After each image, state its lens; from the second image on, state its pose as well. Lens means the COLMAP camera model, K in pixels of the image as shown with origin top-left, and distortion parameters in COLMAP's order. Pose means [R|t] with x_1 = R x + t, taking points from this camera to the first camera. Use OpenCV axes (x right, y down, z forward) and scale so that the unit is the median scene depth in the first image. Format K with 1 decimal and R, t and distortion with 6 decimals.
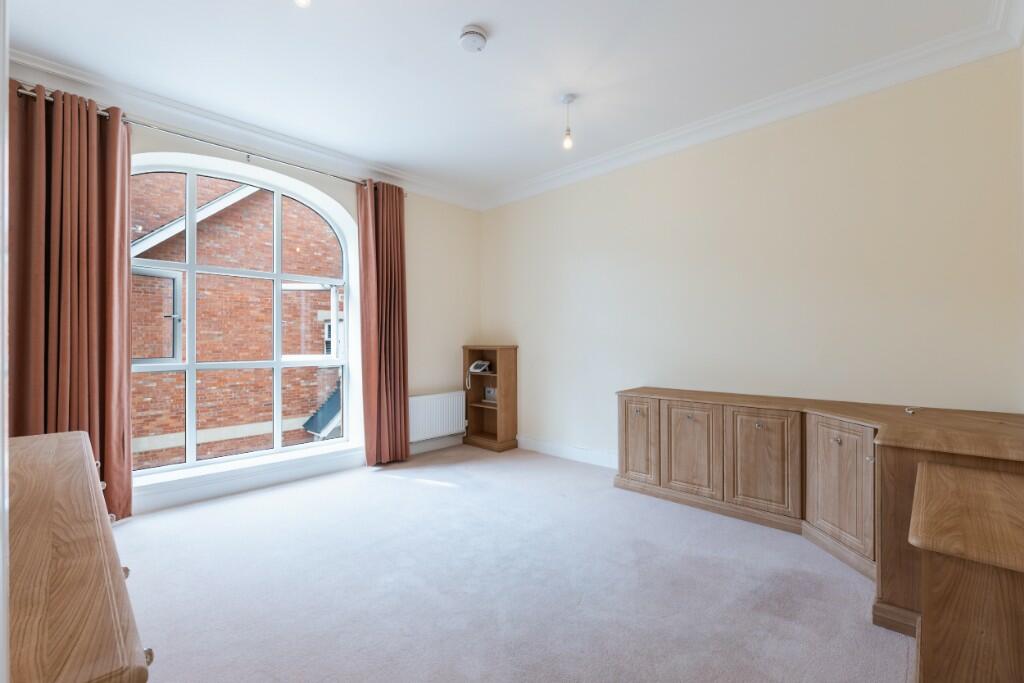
lens RADIAL K [[447.6, 0, 512.0], [0, 447.6, 341.5], [0, 0, 1]] dist [0.000351, 0.000144]
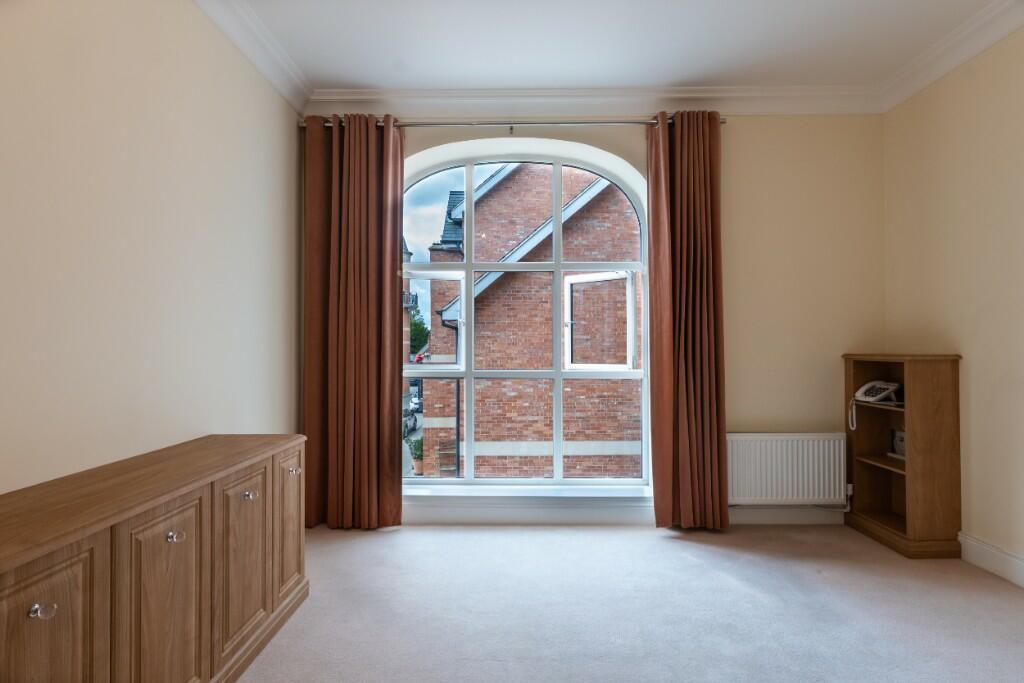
lens RADIAL K [[556.1, 0, 512.0], [0, 556.1, 341.5], [0, 0, 1]] dist [0.011160, -0.000440]
pose [[0.686710, -0.007862, -0.726888, 0.122105], [0.001411, 0.999954, -0.009482, -0.000329], [0.726930, 0.005486, 0.686690, 0.197293]]
